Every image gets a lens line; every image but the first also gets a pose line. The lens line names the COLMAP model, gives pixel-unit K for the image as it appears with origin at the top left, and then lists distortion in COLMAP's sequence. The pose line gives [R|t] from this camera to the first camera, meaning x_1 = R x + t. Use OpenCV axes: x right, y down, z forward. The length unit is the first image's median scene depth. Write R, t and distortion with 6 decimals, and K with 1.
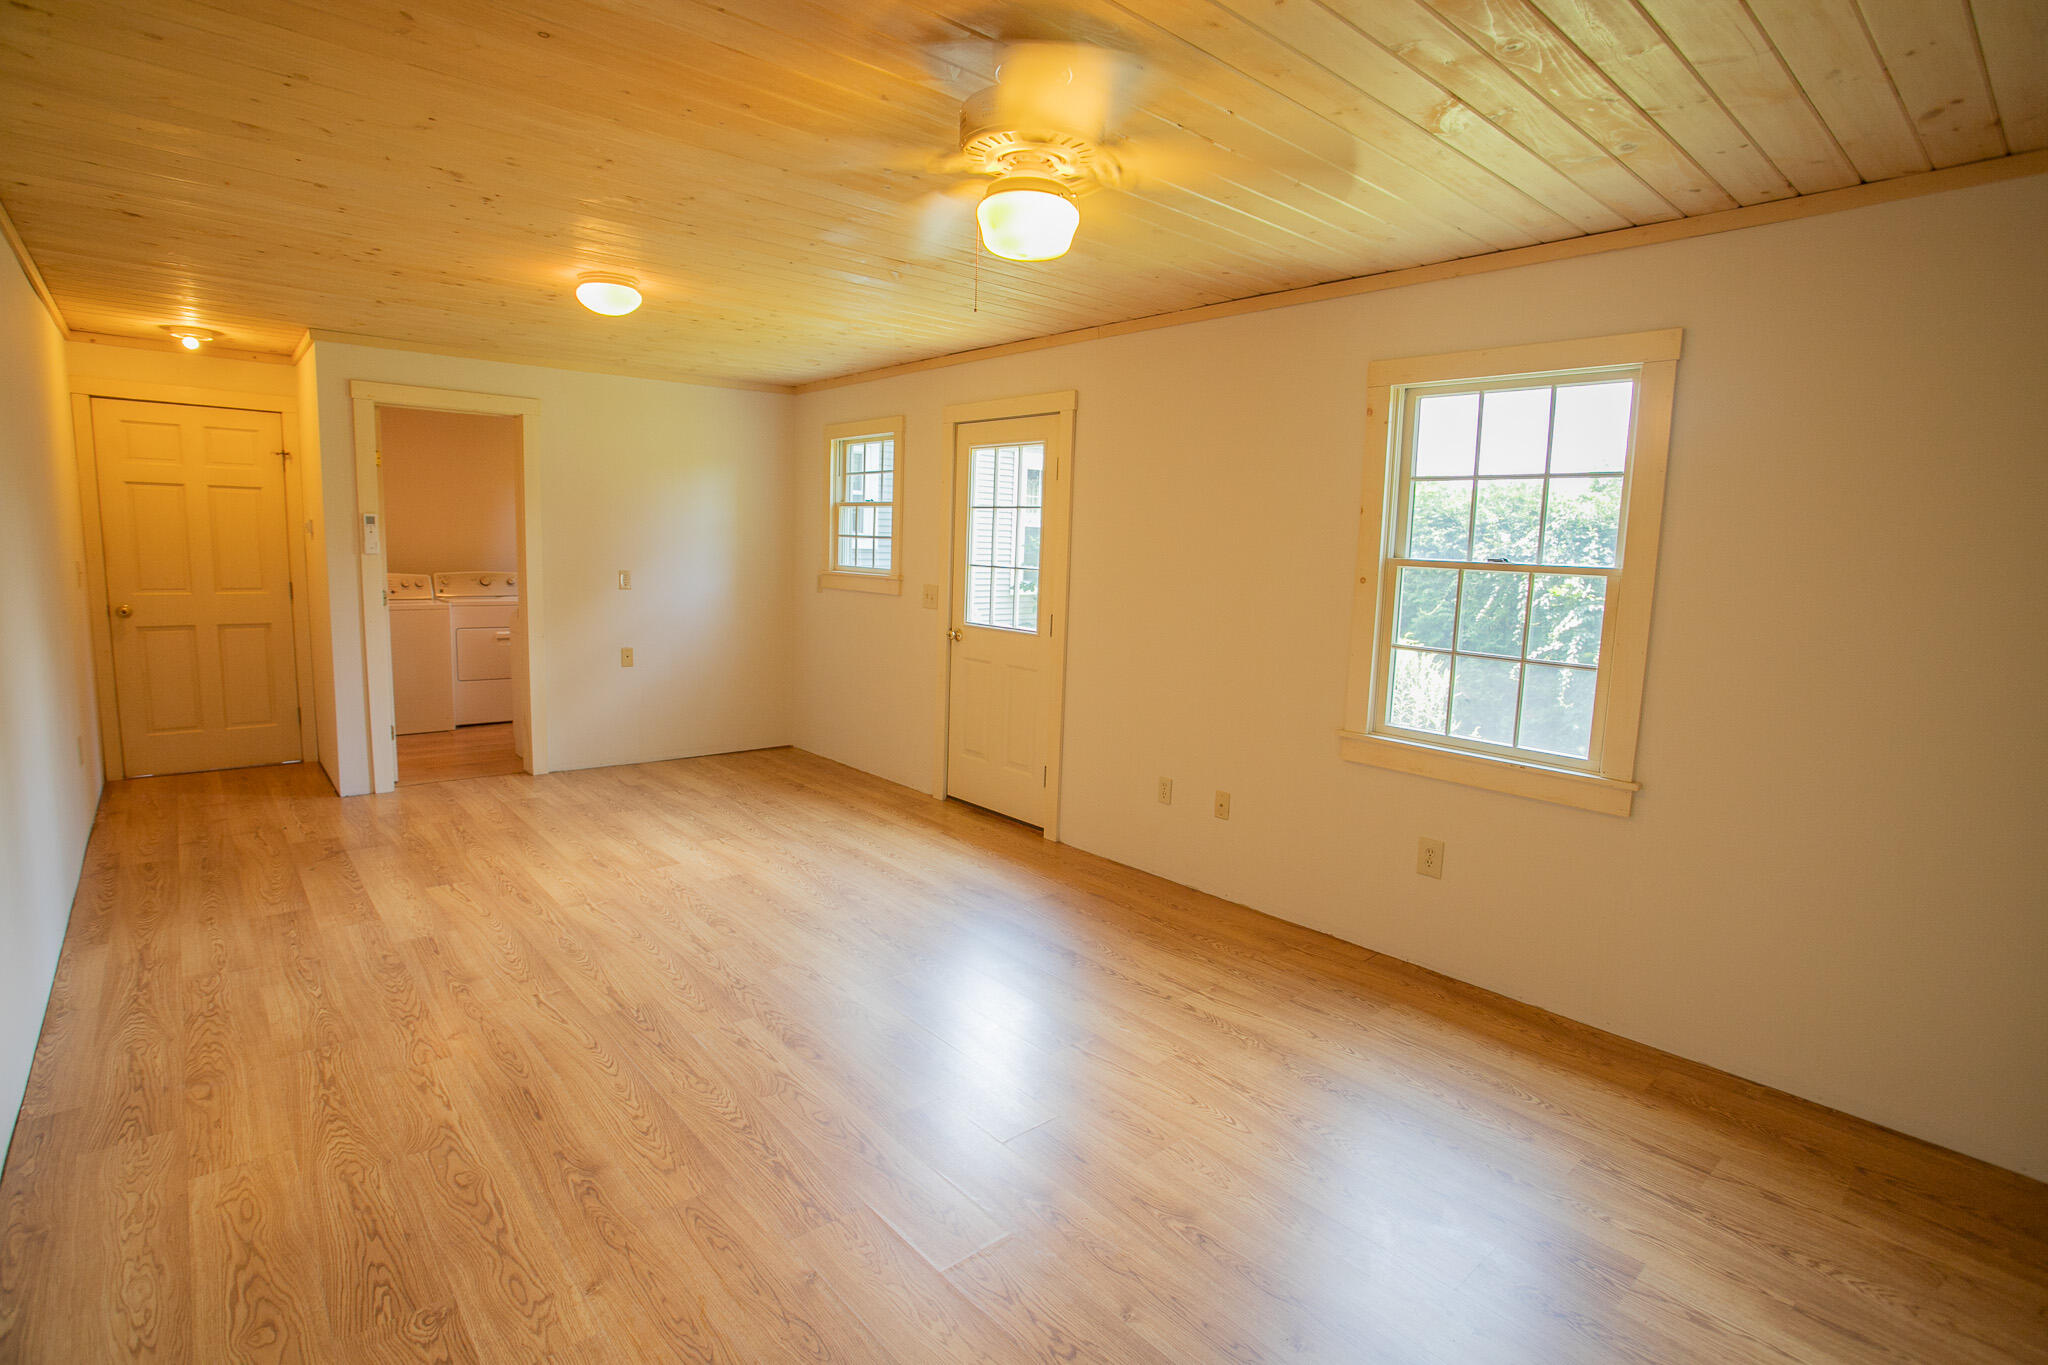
lens RADIAL K [[997.6, 0, 1024.8], [0, 997.6, 675.0], [0, 0, 1]] dist [-0.067594, 0.026151]
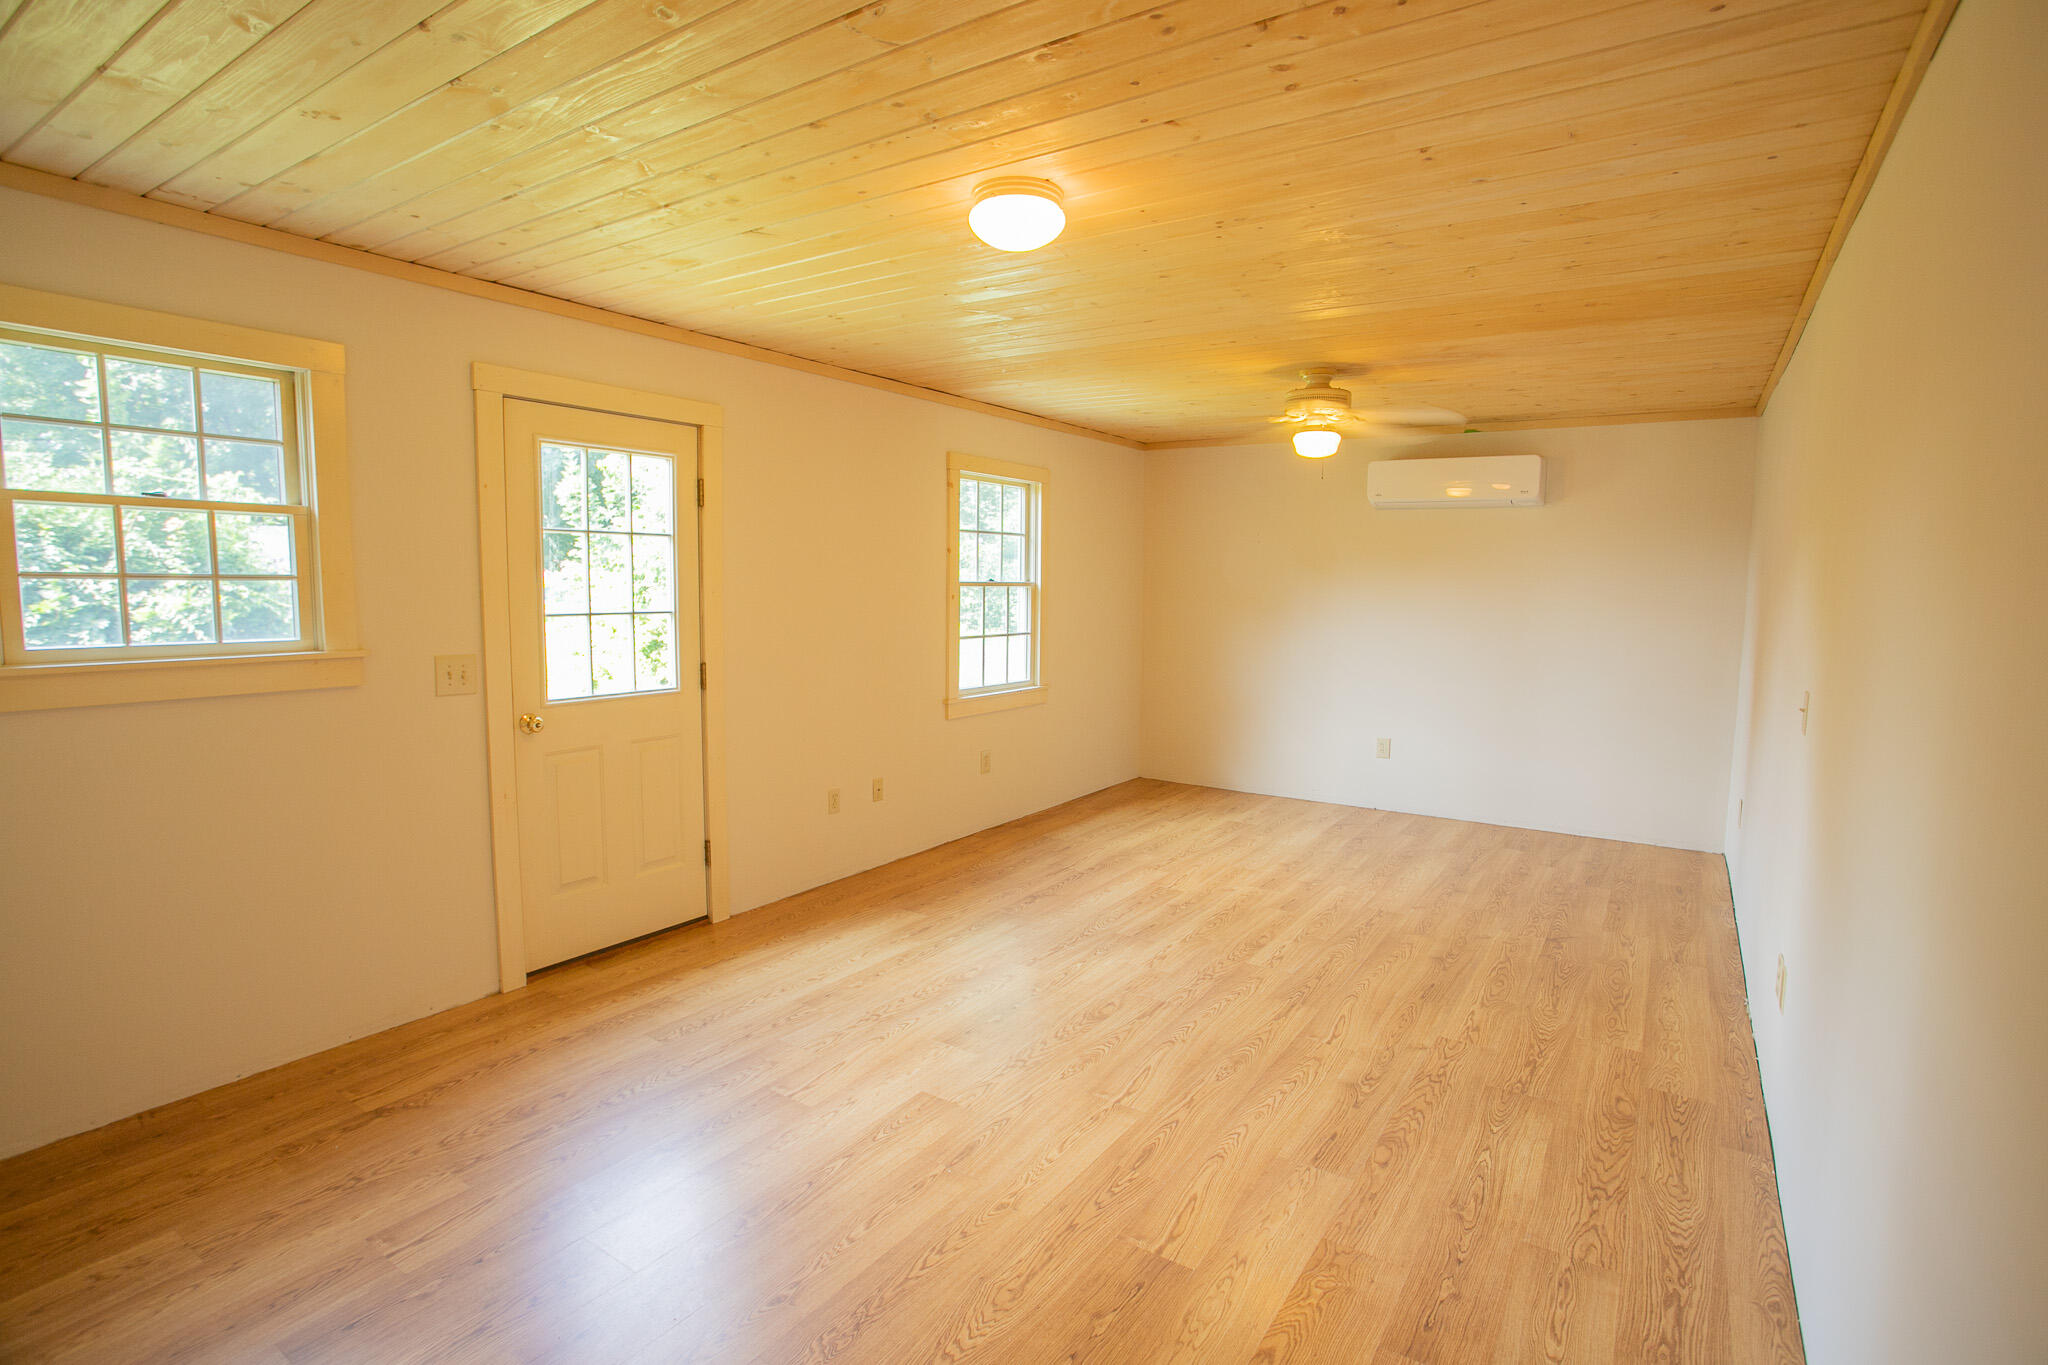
lens RADIAL K [[997.6, 0, 1024.8], [0, 997.6, 675.0], [0, 0, 1]] dist [-0.067594, 0.026151]
pose [[-0.258552, -0.129455, 0.957284, -1.222793], [0.102692, 0.981681, 0.160491, -0.226087], [-0.960523, 0.139801, -0.240522, 1.351265]]
